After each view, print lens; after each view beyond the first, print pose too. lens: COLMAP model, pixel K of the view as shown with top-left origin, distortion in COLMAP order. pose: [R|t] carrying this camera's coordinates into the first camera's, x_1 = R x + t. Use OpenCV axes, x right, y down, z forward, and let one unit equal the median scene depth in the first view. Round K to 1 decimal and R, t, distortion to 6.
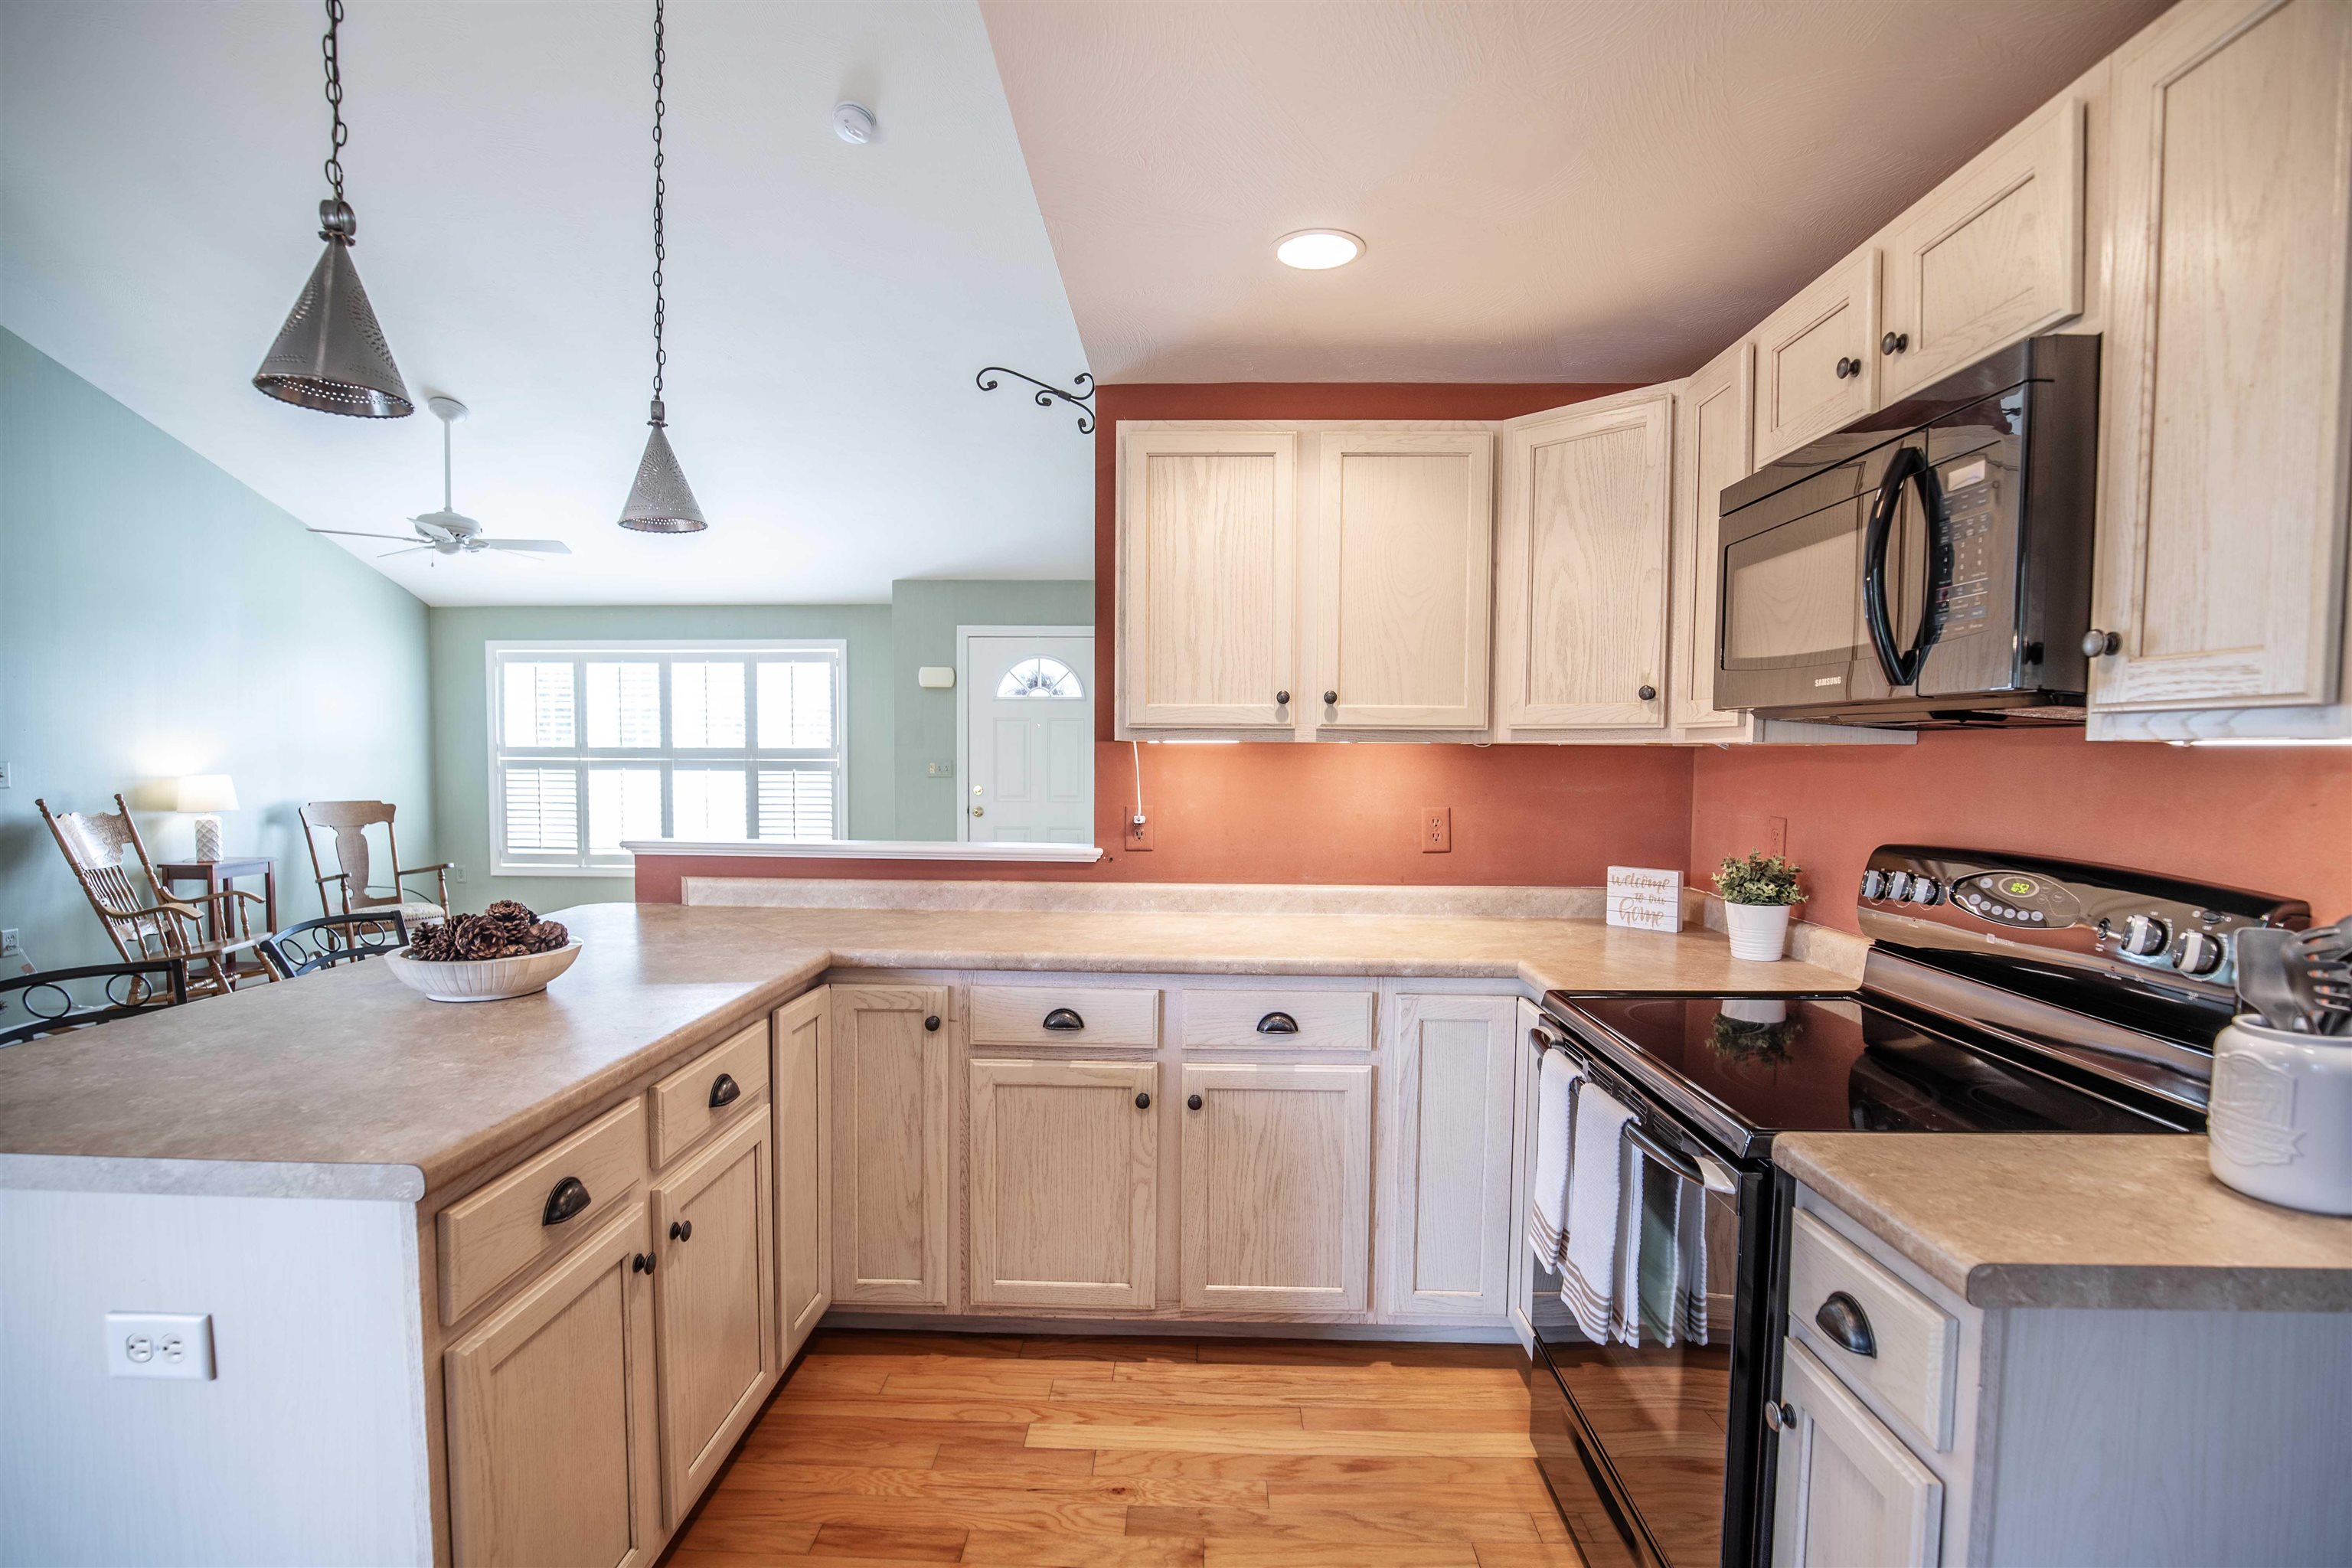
lens RADIAL K [[1092.3, 0, 1172.3], [0, 1092.3, 798.9], [0, 0, 1]] dist [-0.035300, 0.003027]
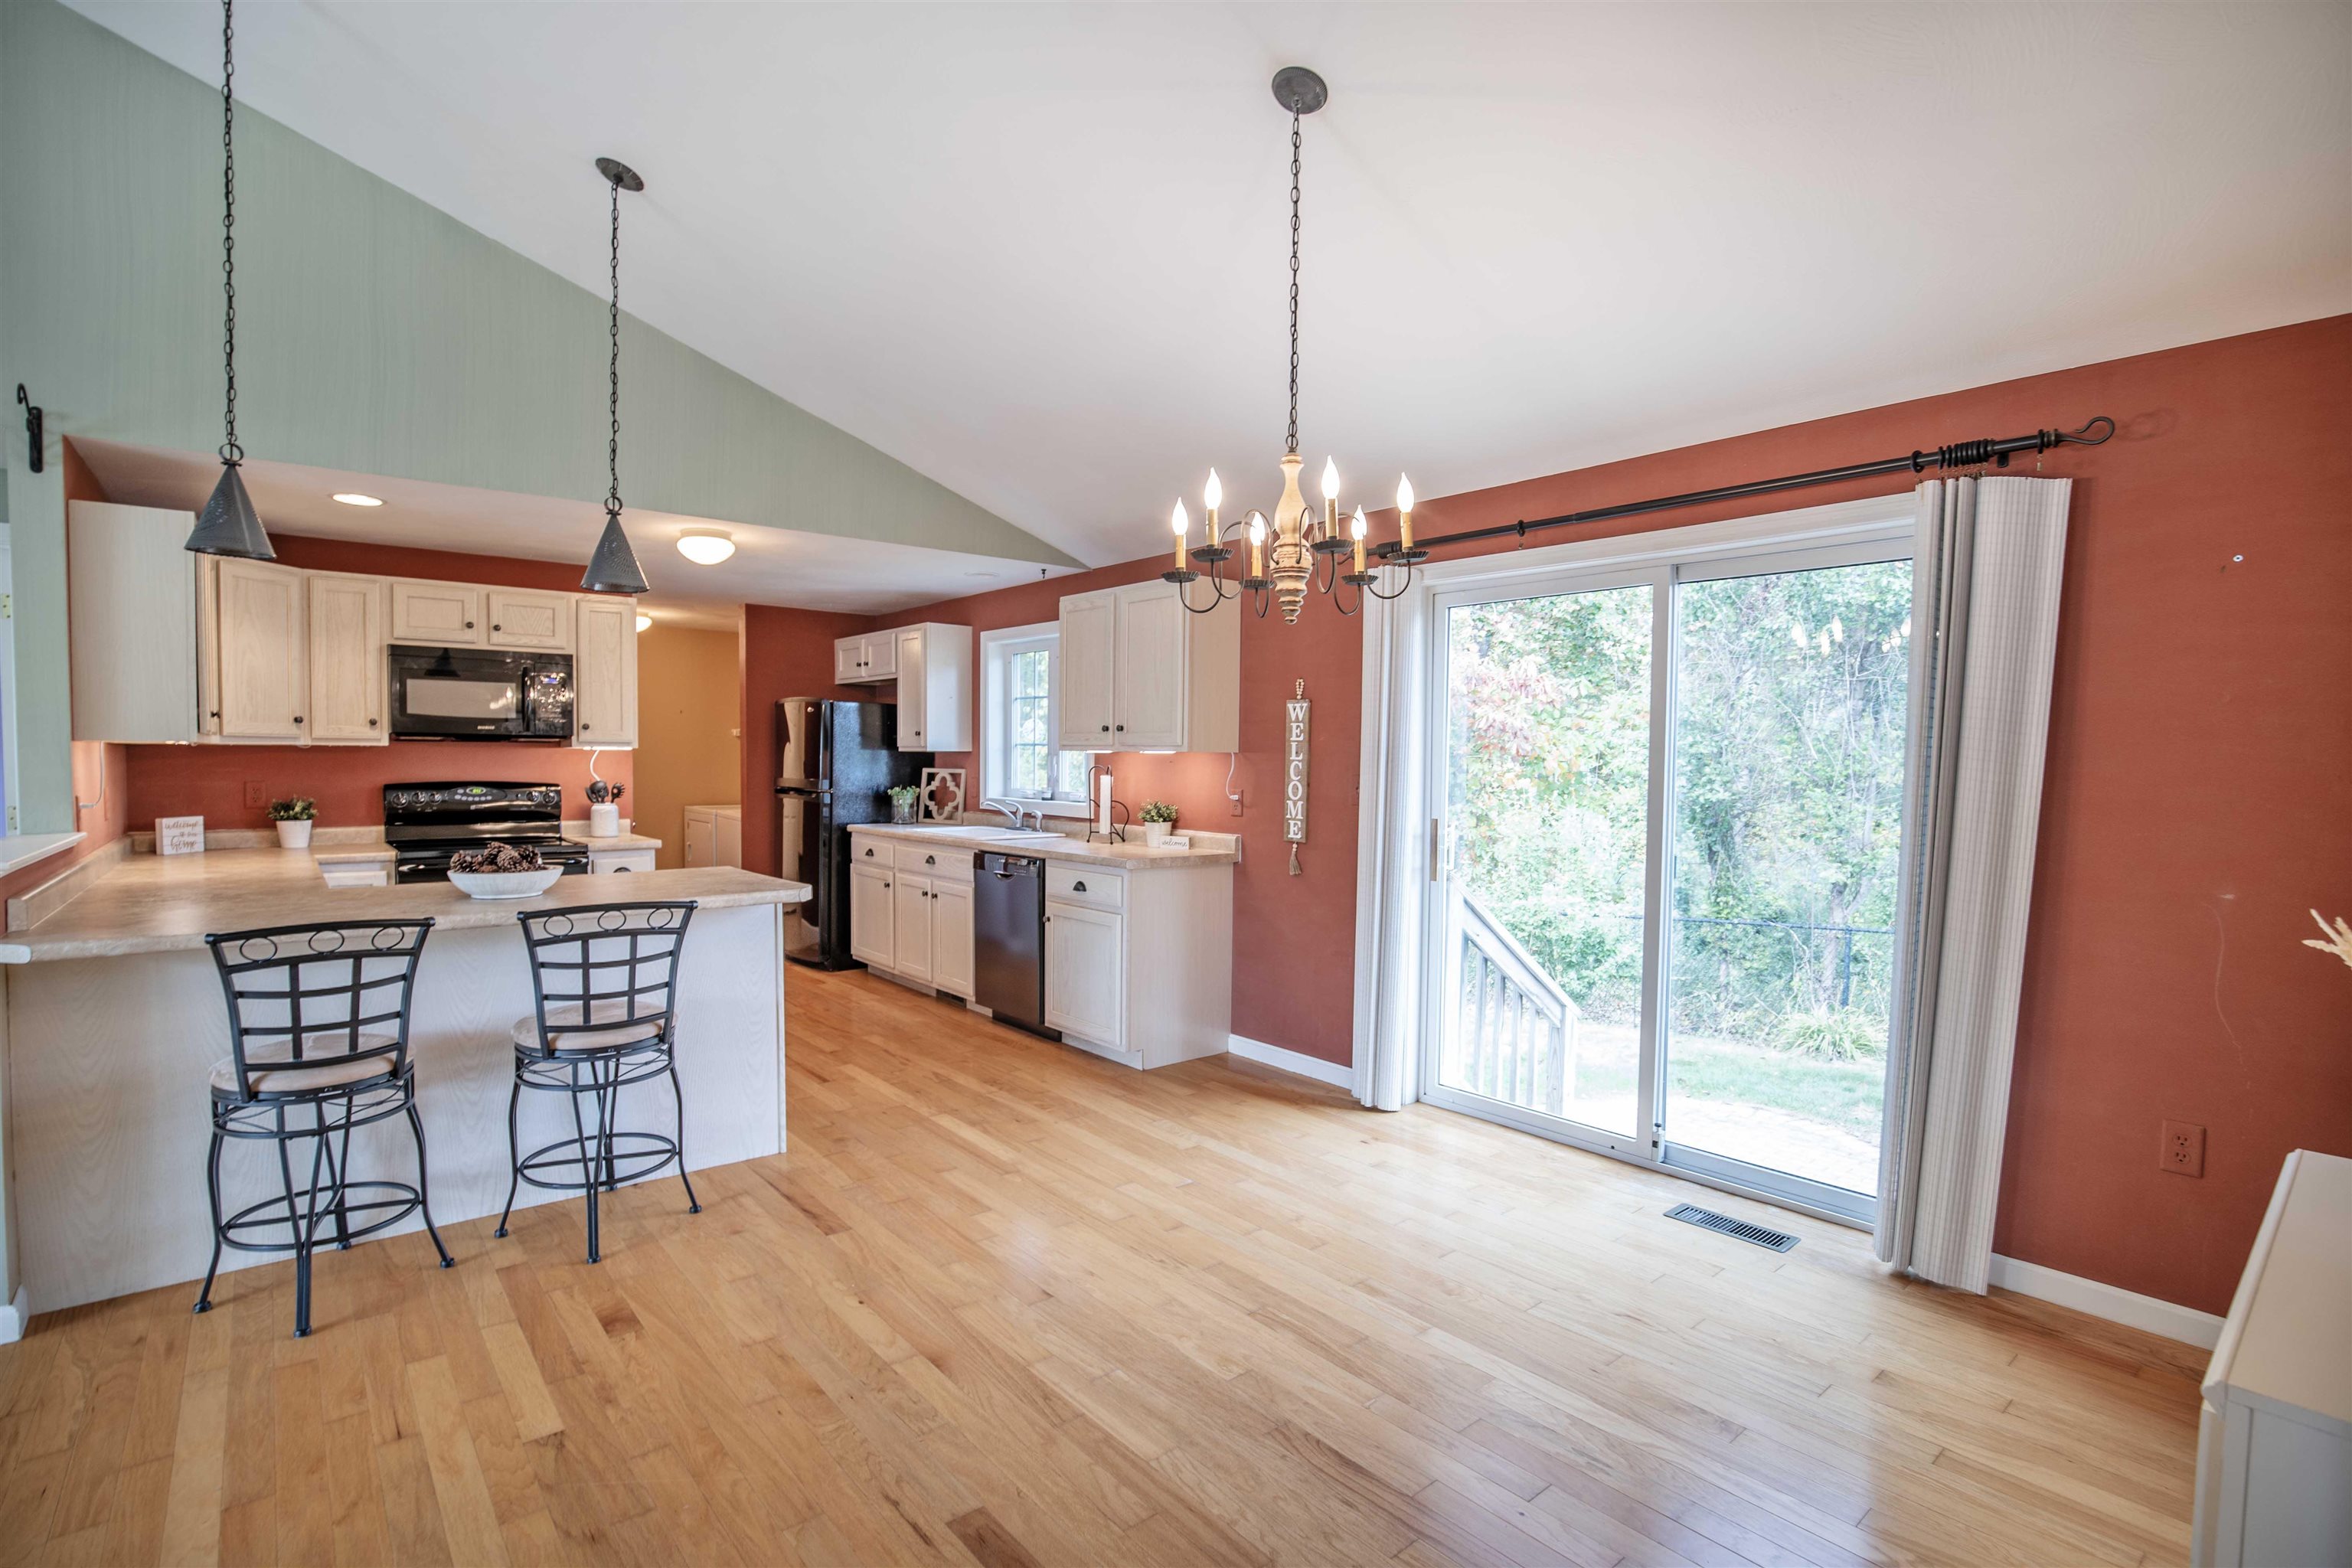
lens RADIAL K [[1092.3, 0, 1174.3], [0, 1092.3, 810.8], [0, 0, 1]] dist [-0.035300, 0.003027]
pose [[-0.665681, -0.048922, 0.744631, -1.695954], [0.019696, 0.996349, 0.083067, -0.048662], [-0.745977, 0.069962, -0.662287, 0.875482]]
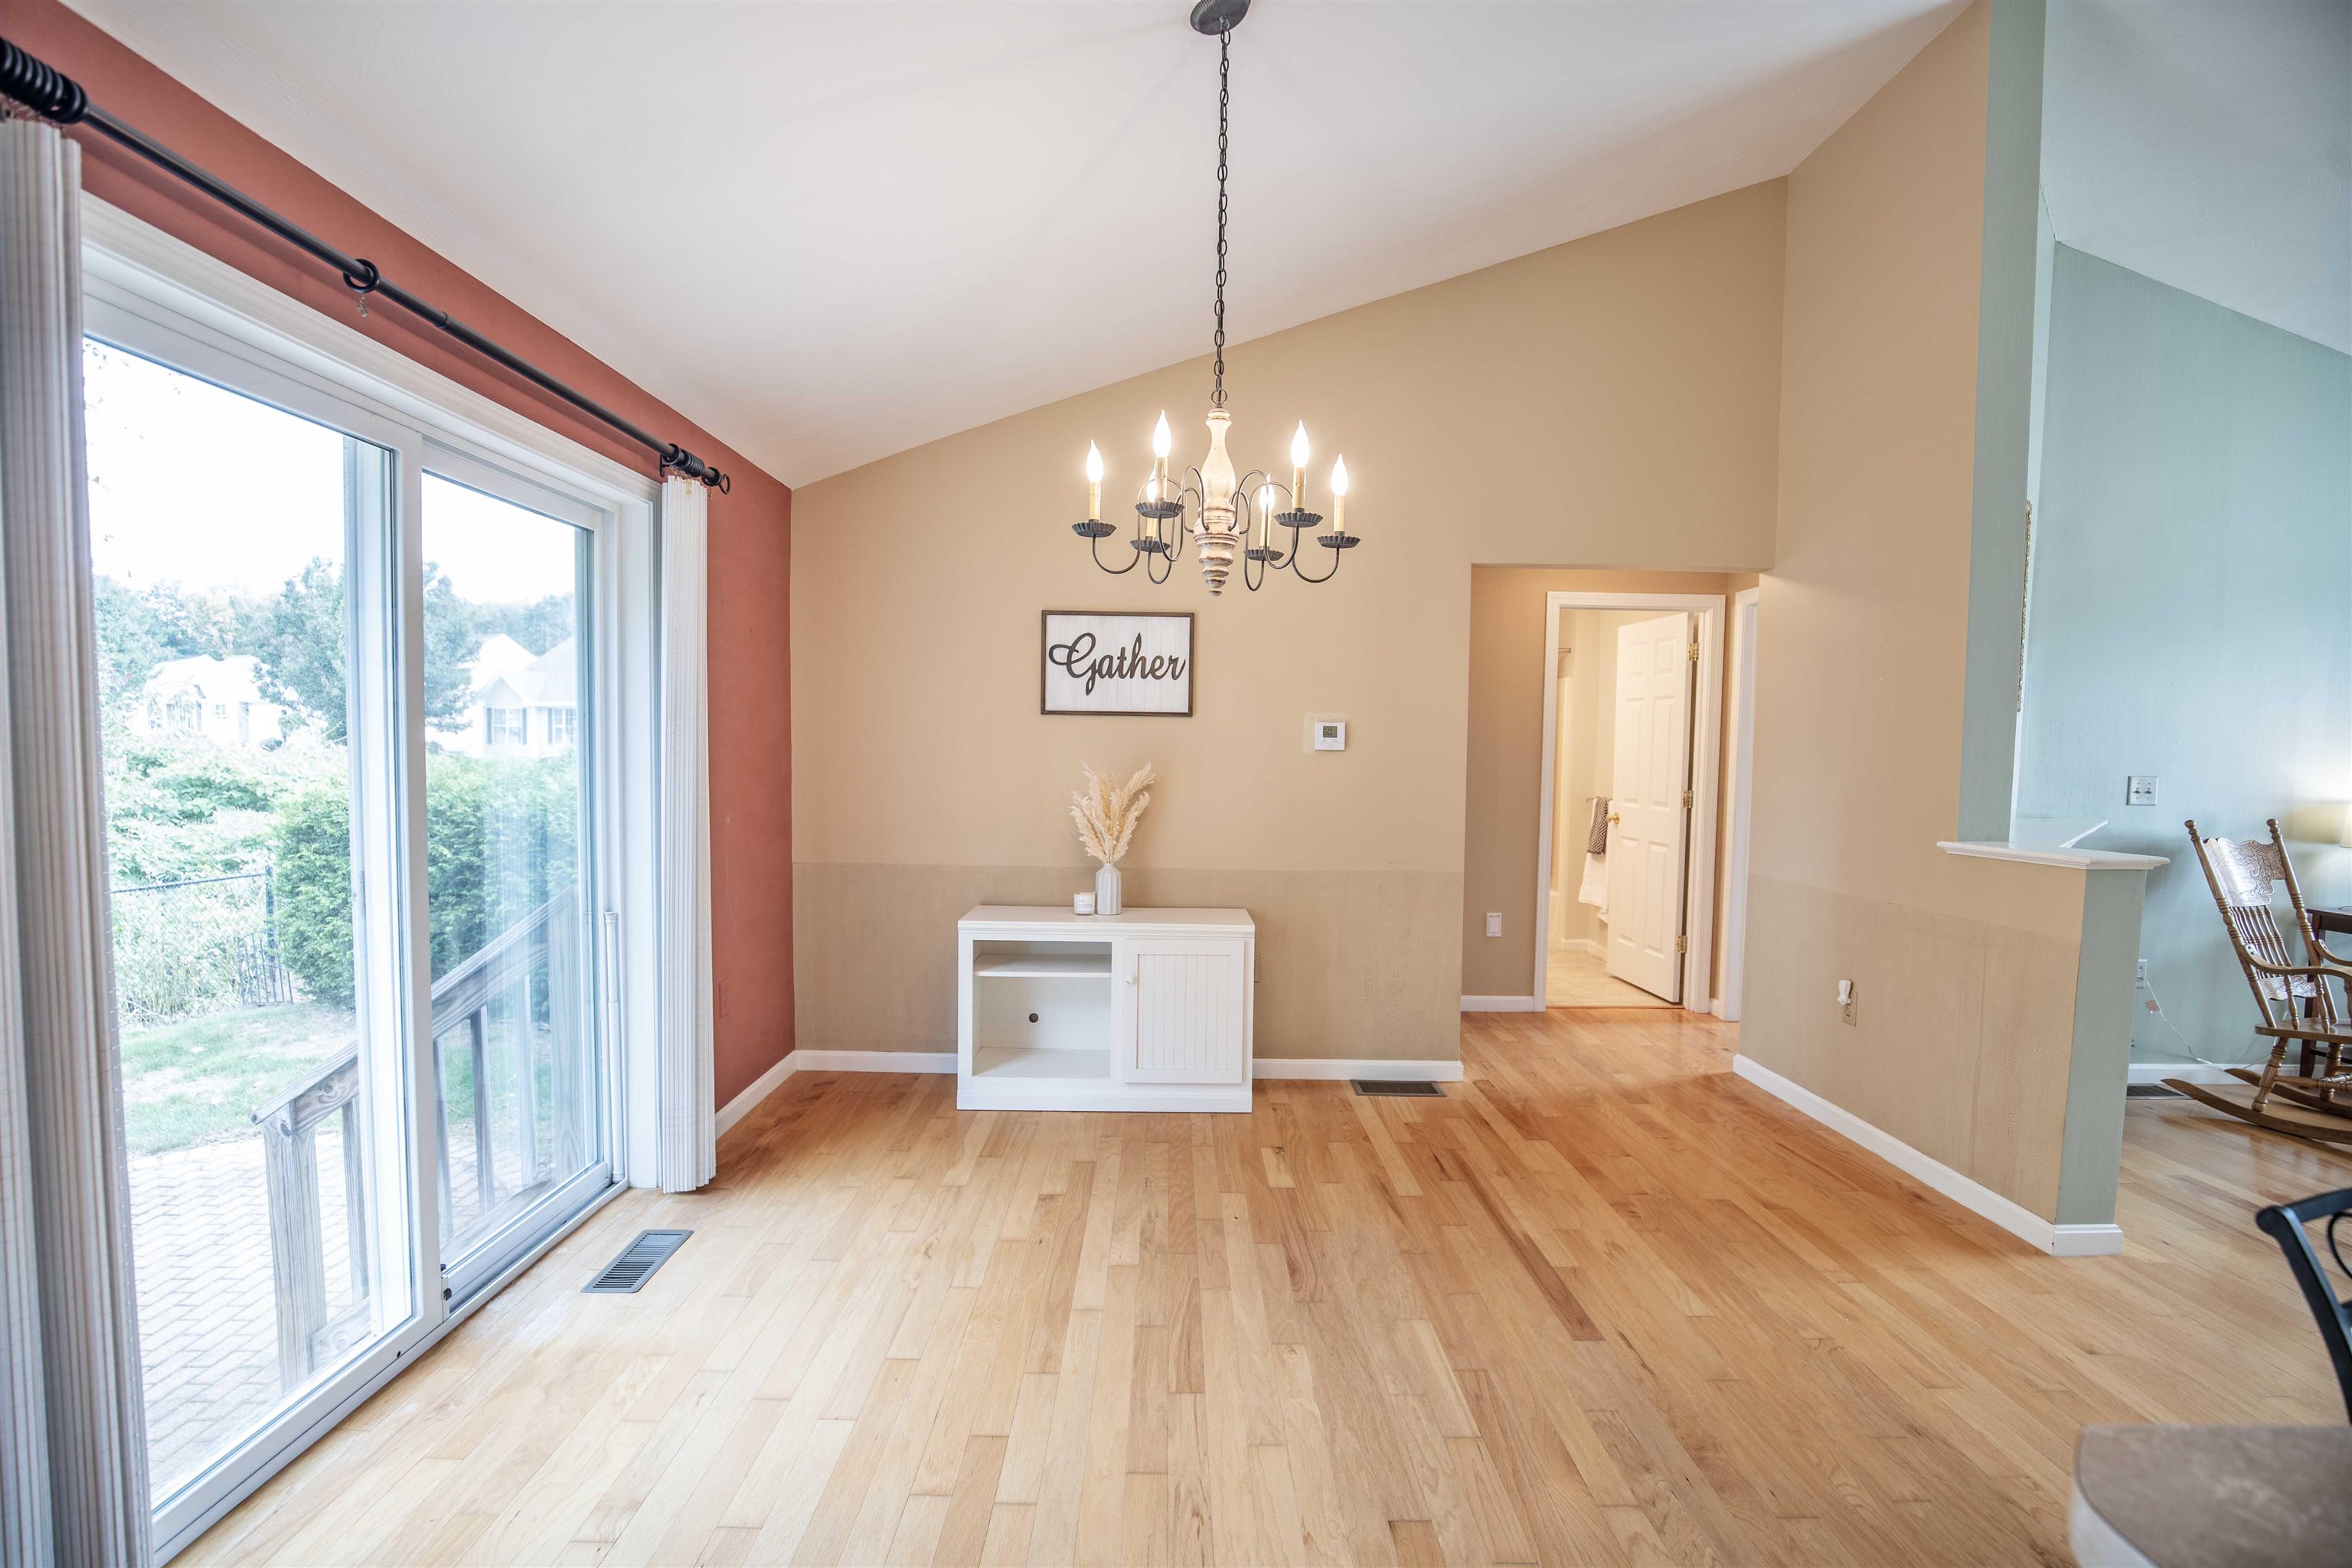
lens RADIAL K [[1092.3, 0, 1168.6], [0, 1092.3, 799.1], [0, 0, 1]] dist [-0.035300, 0.003027]
pose [[0.024304, 0.045087, -0.998687, -0.339032], [-0.058533, 0.997333, 0.043601, -0.009968], [0.997990, 0.057397, 0.026878, 0.195711]]
